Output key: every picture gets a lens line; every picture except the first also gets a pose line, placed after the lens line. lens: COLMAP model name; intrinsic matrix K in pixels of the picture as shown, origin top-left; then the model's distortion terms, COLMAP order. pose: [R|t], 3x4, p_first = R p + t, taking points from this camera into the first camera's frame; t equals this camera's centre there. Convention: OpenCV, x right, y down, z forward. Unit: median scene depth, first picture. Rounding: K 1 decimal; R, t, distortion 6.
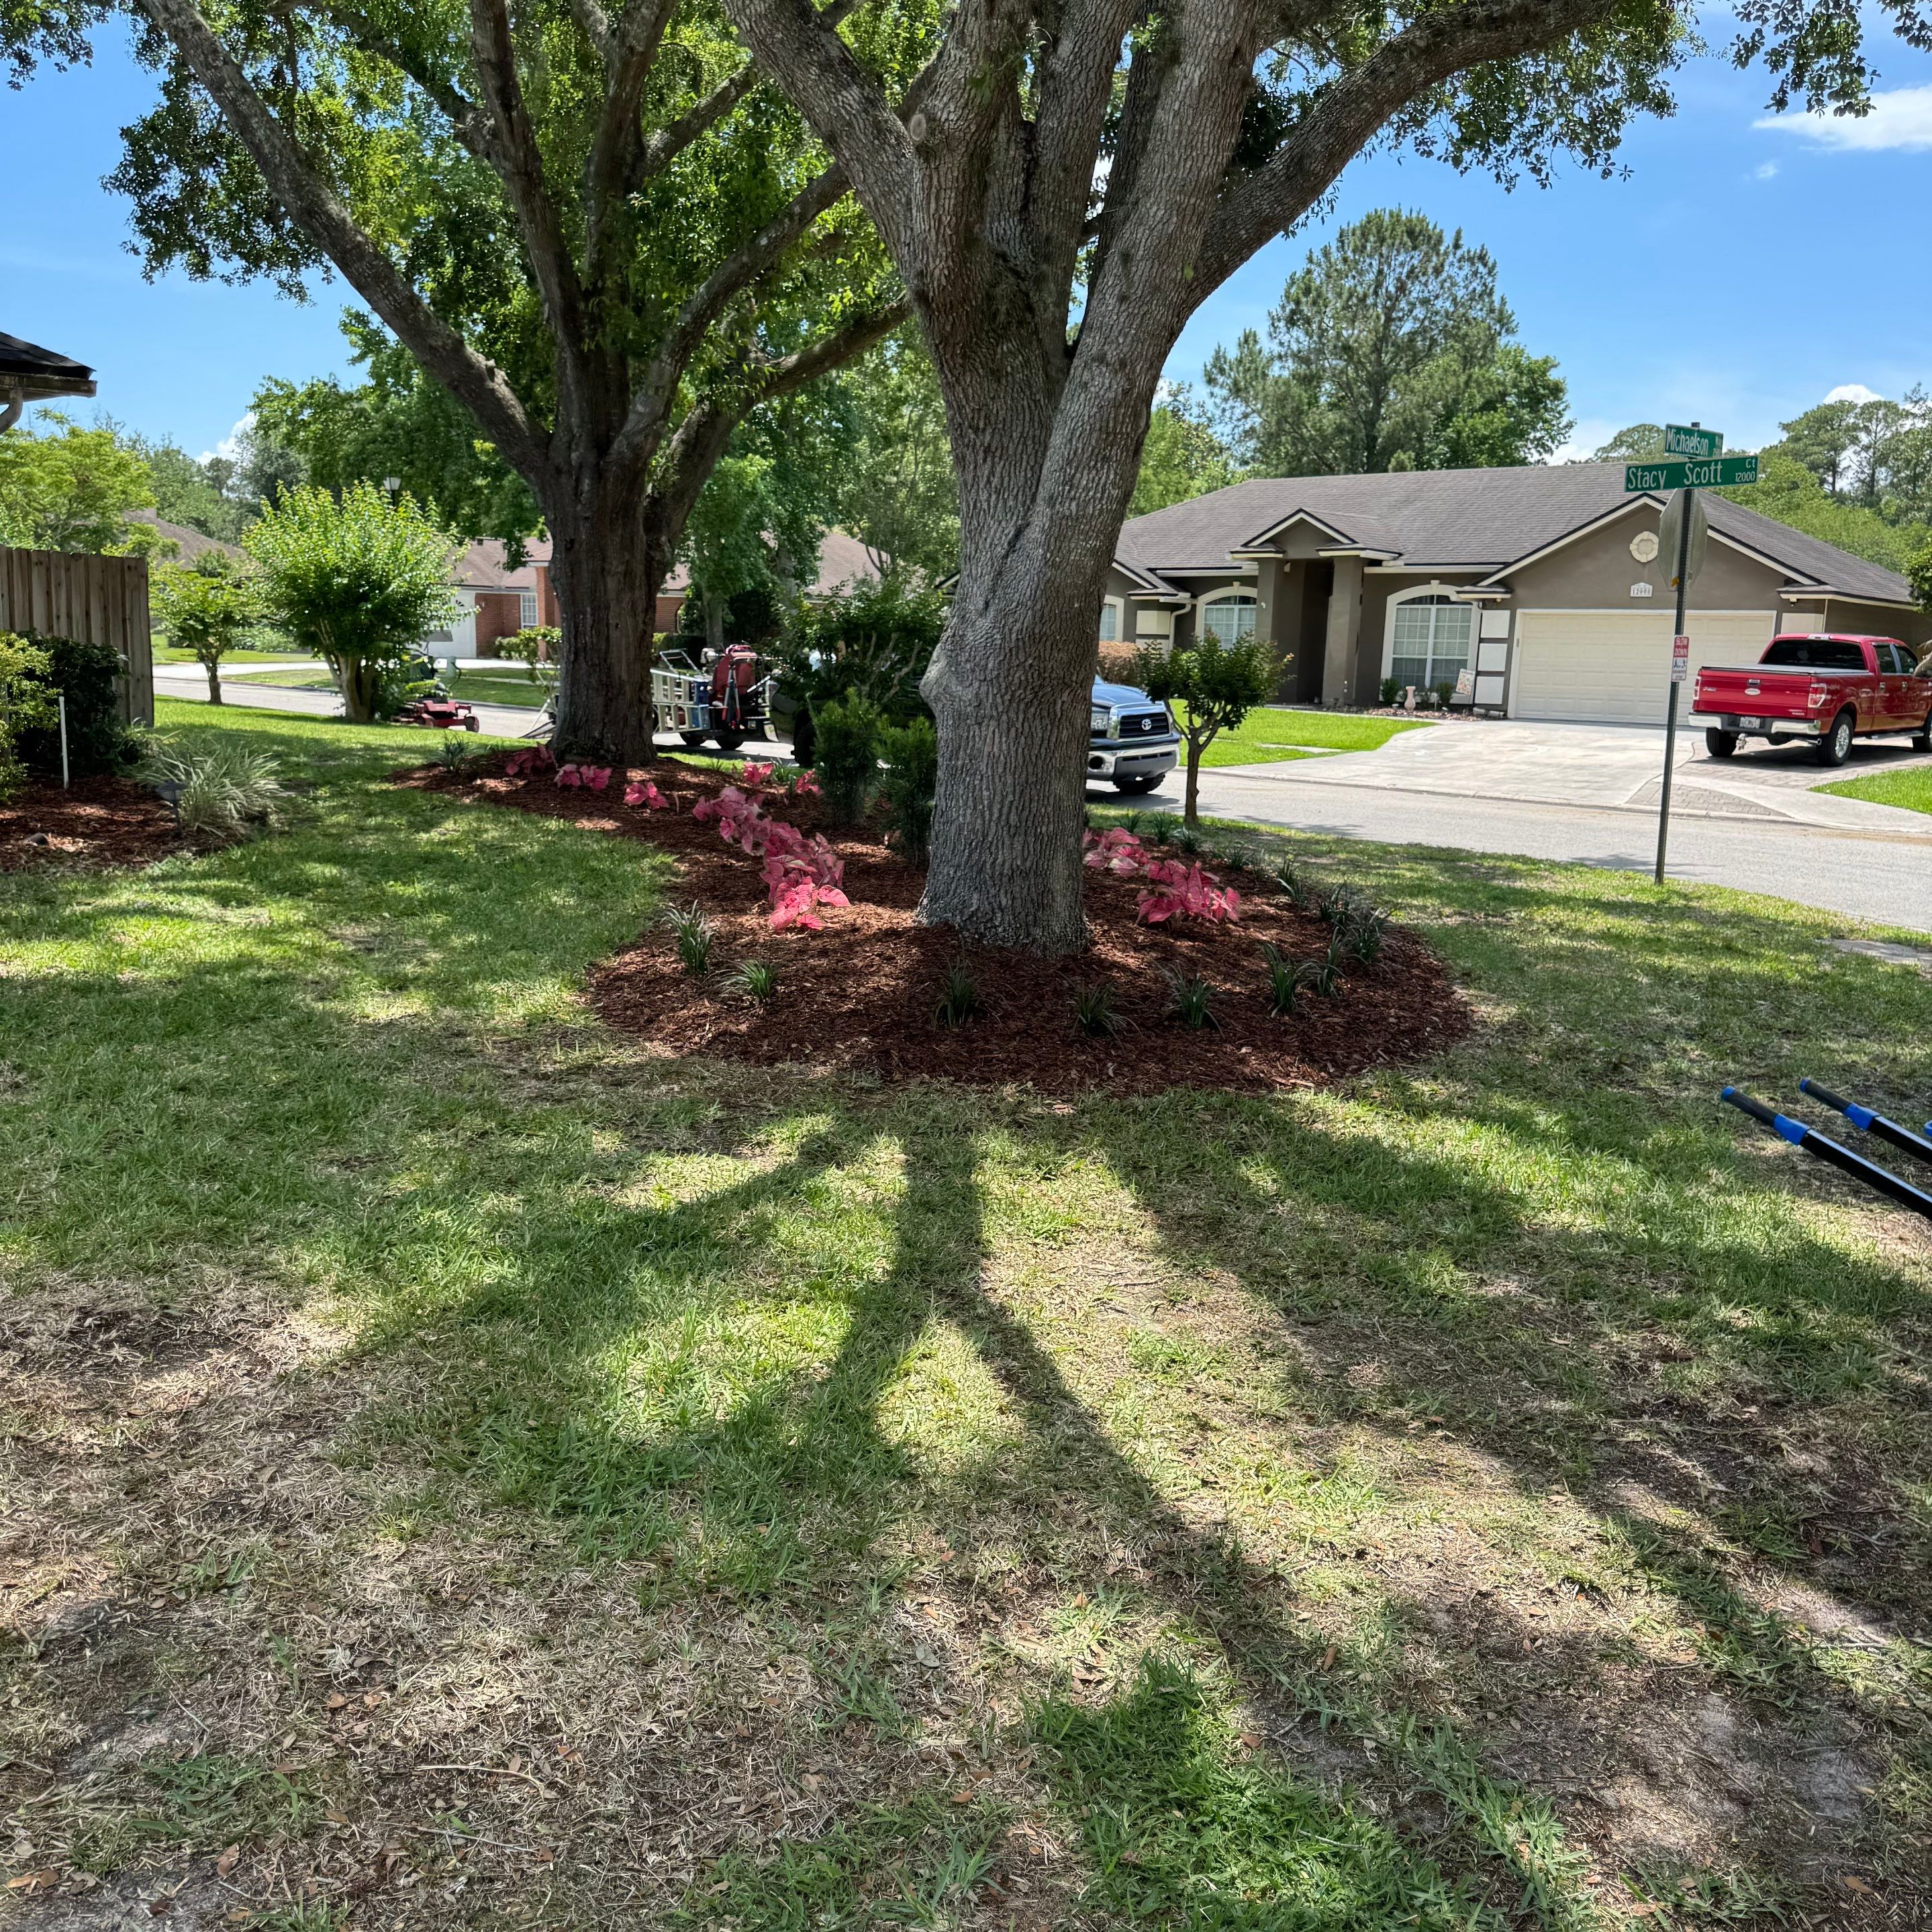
lens RADIAL K [[1782.1, 0, 966.0], [0, 1782.1, 966.0], [0, 0, 1]] dist [0.102584, -0.152949]
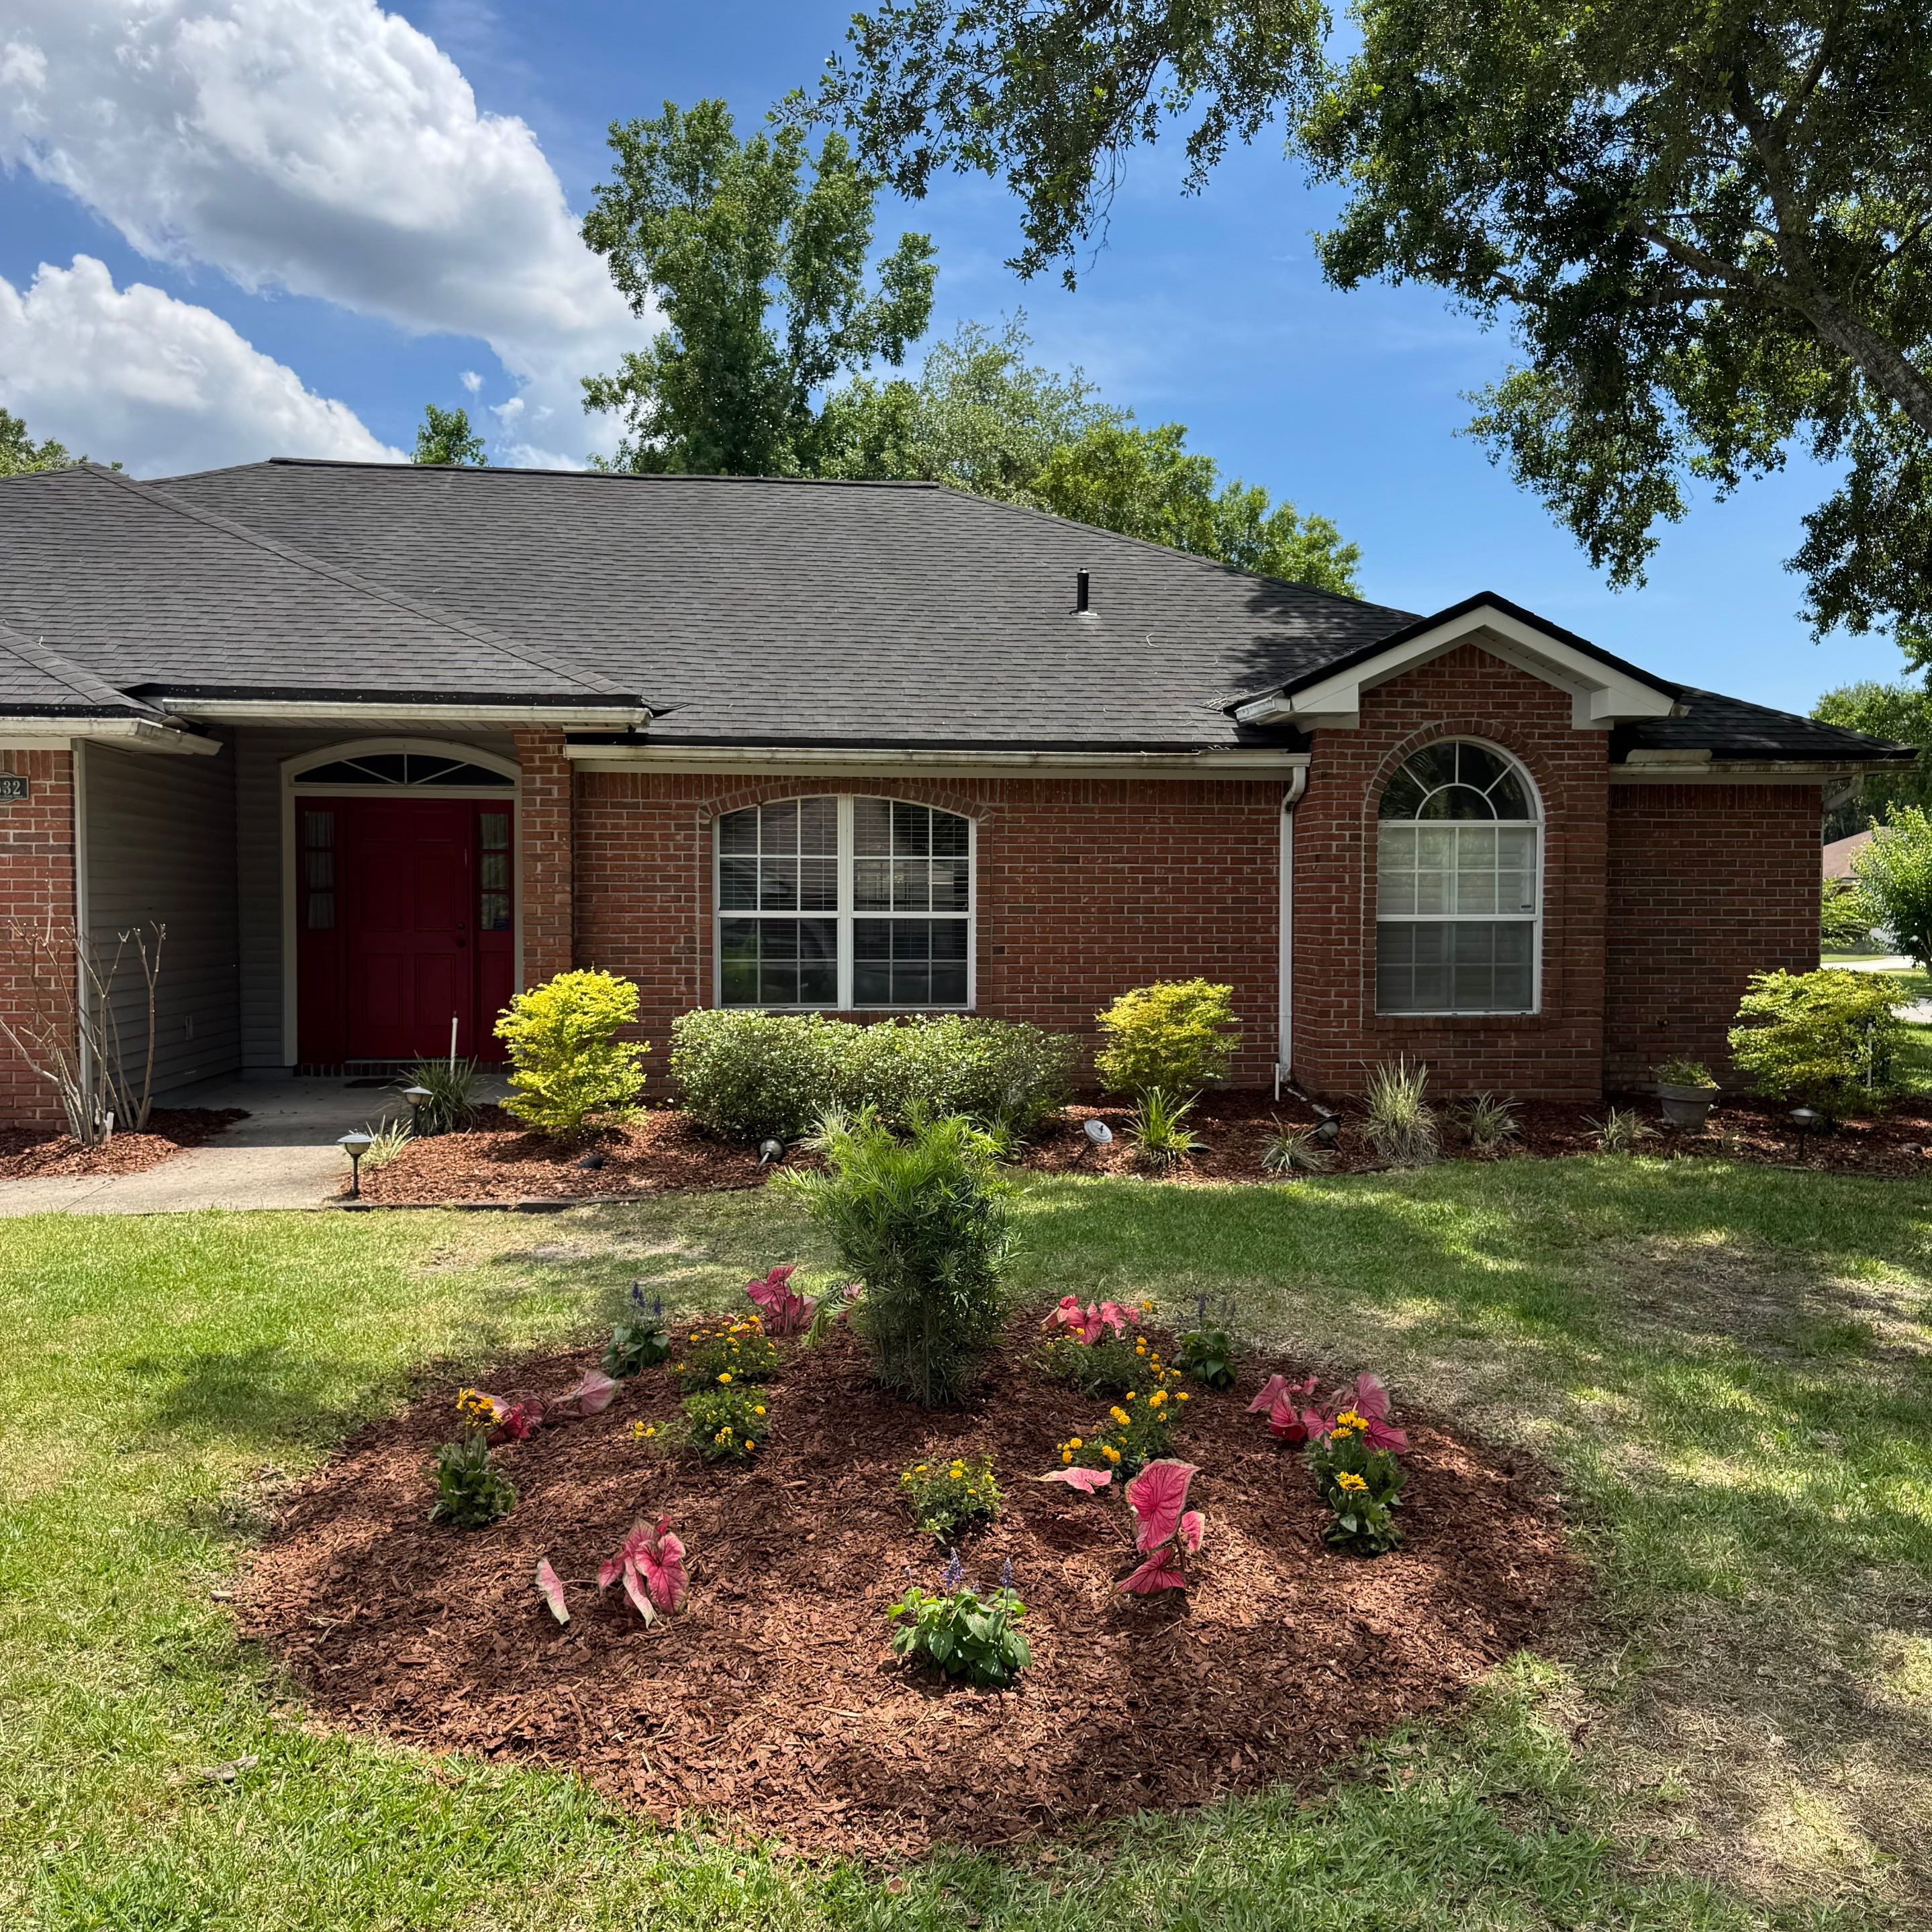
lens RADIAL K [[1800.6, 0, 986.1], [0, 1800.6, 974.1], [0, 0, 1]] dist [0.162191, -0.333290]
pose [[0.741283, -0.002453, -0.671189, -0.045836], [-0.101610, 0.988058, -0.115833, 0.005652], [0.663457, 0.154065, 0.732181, -0.092159]]
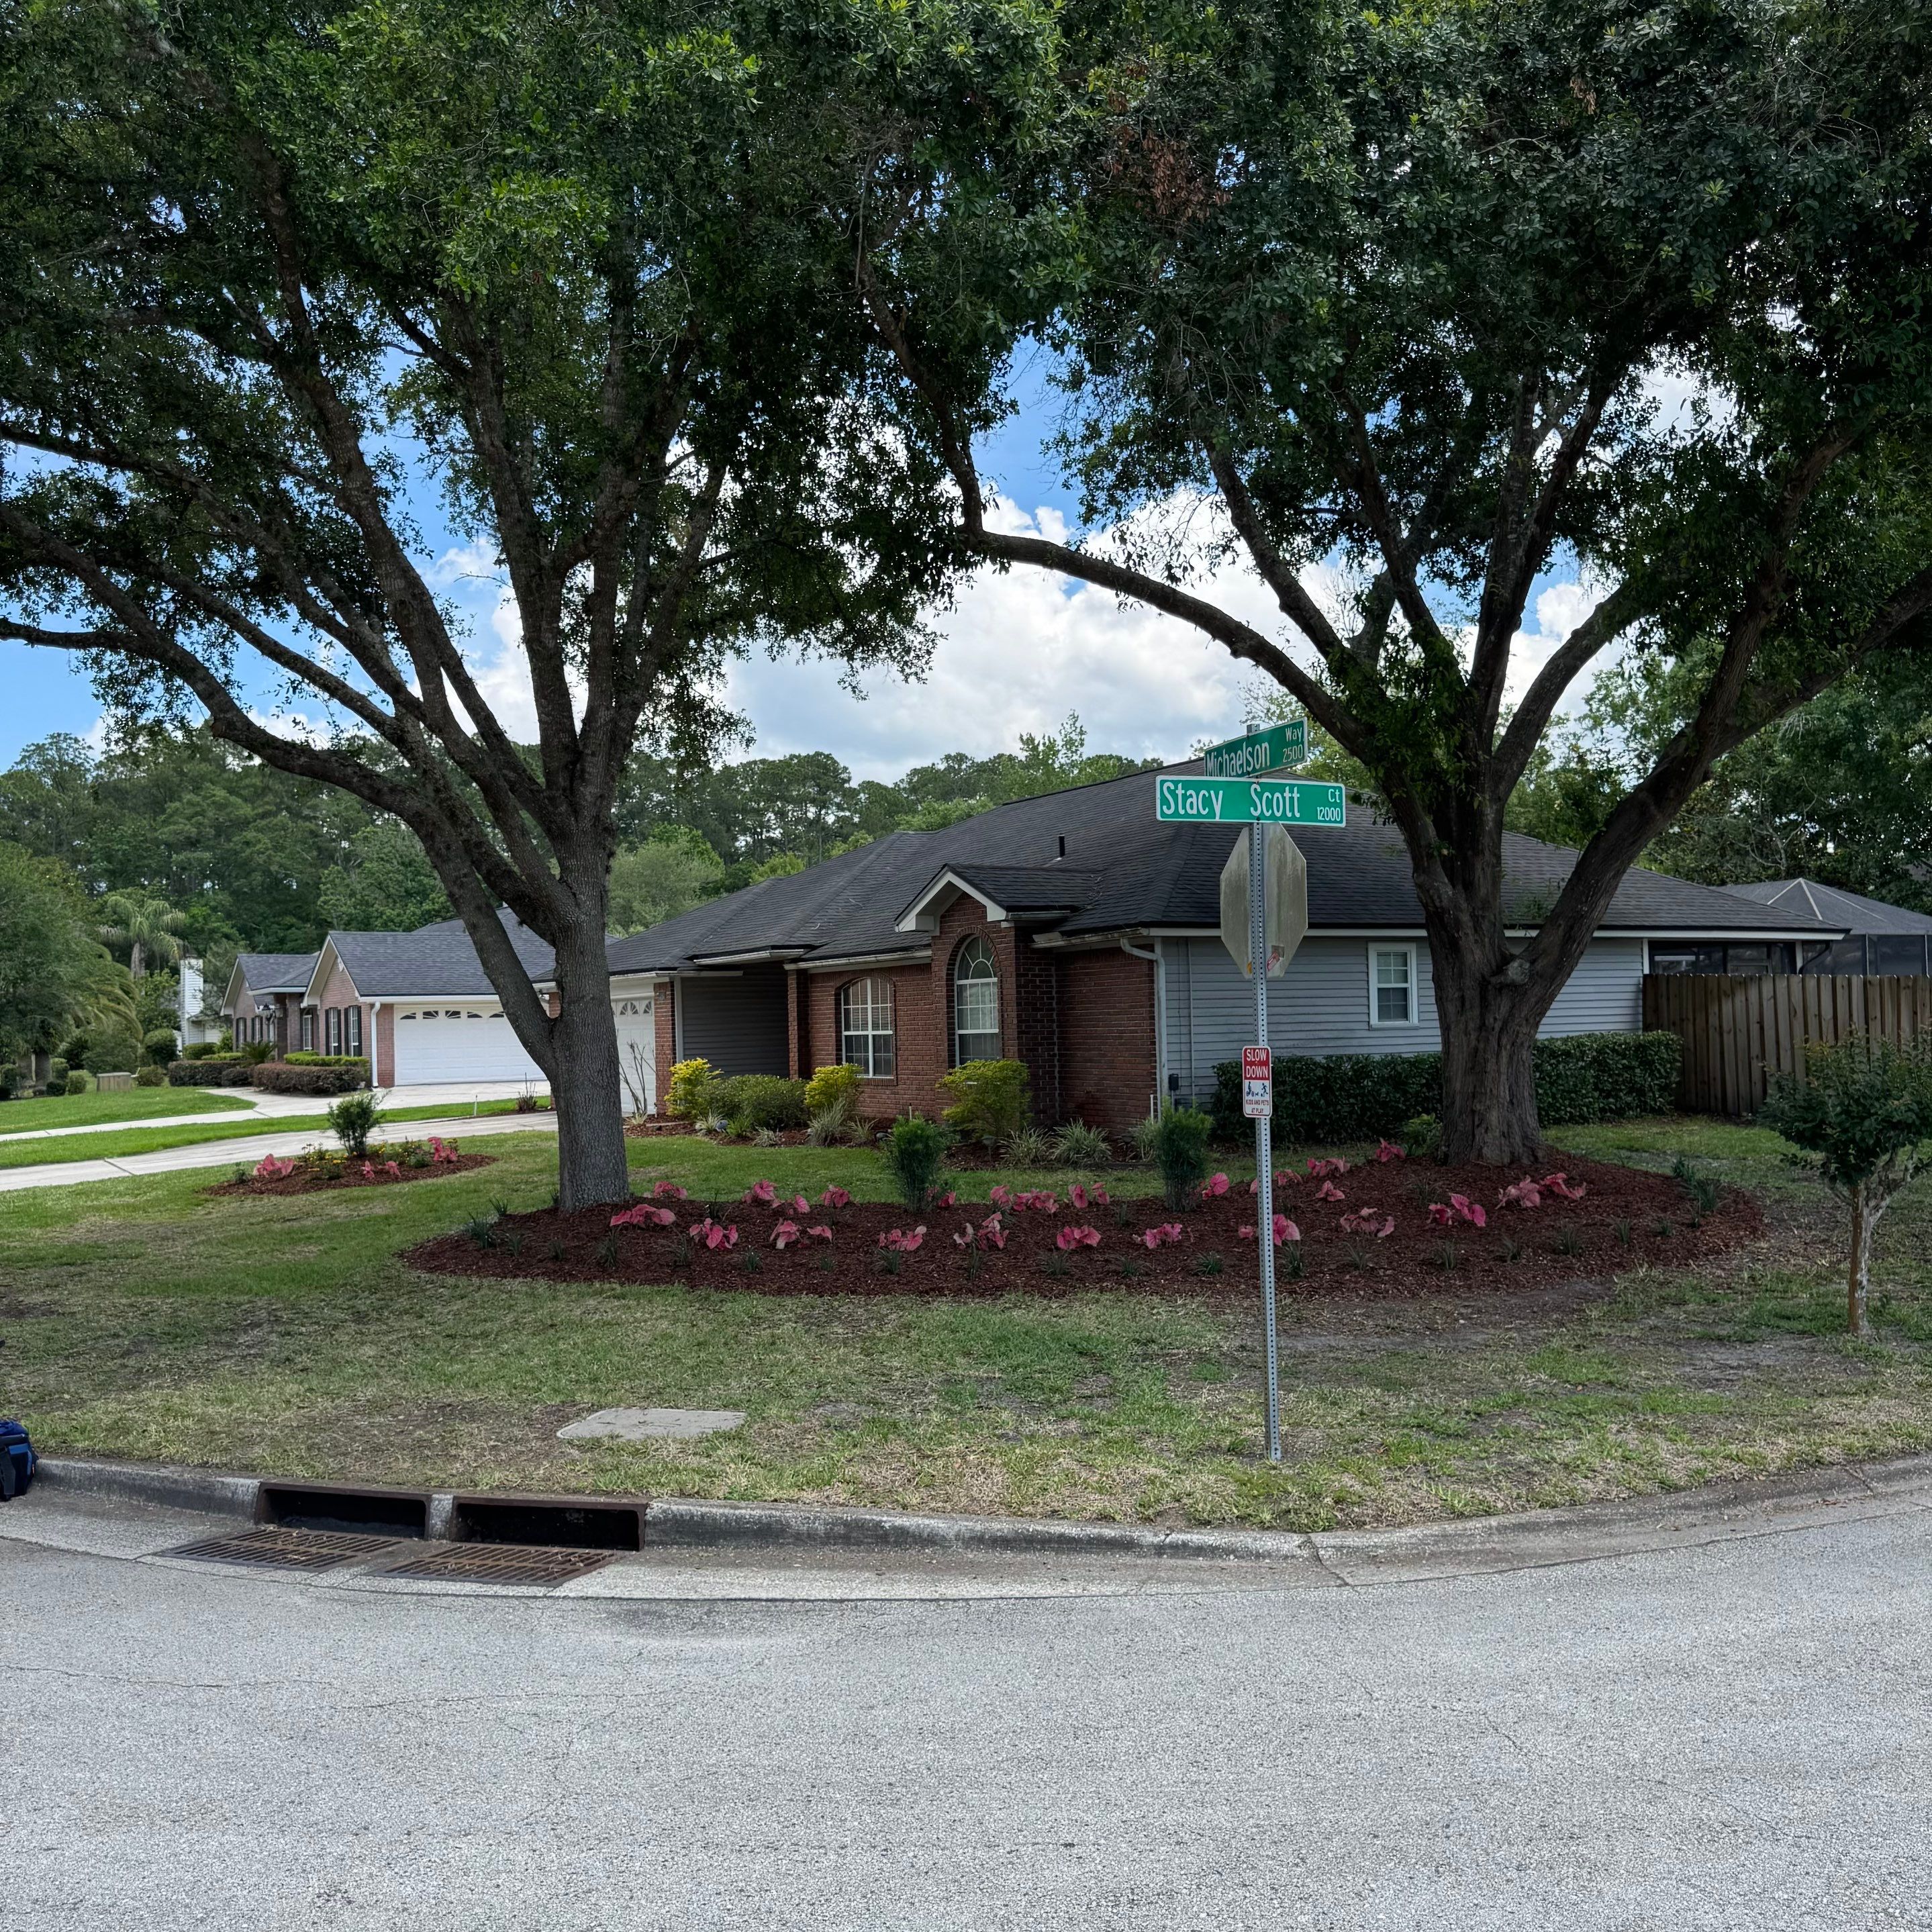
lens RADIAL K [[1798.2, 0, 958.5], [0, 1798.2, 961.9], [0, 0, 1]] dist [0.166086, -0.354341]
pose [[-0.314379, -0.054736, -0.947718, 0.486465], [-0.152389, 0.988299, -0.006528, -0.089413], [0.936986, 0.142370, -0.319042, 0.515592]]
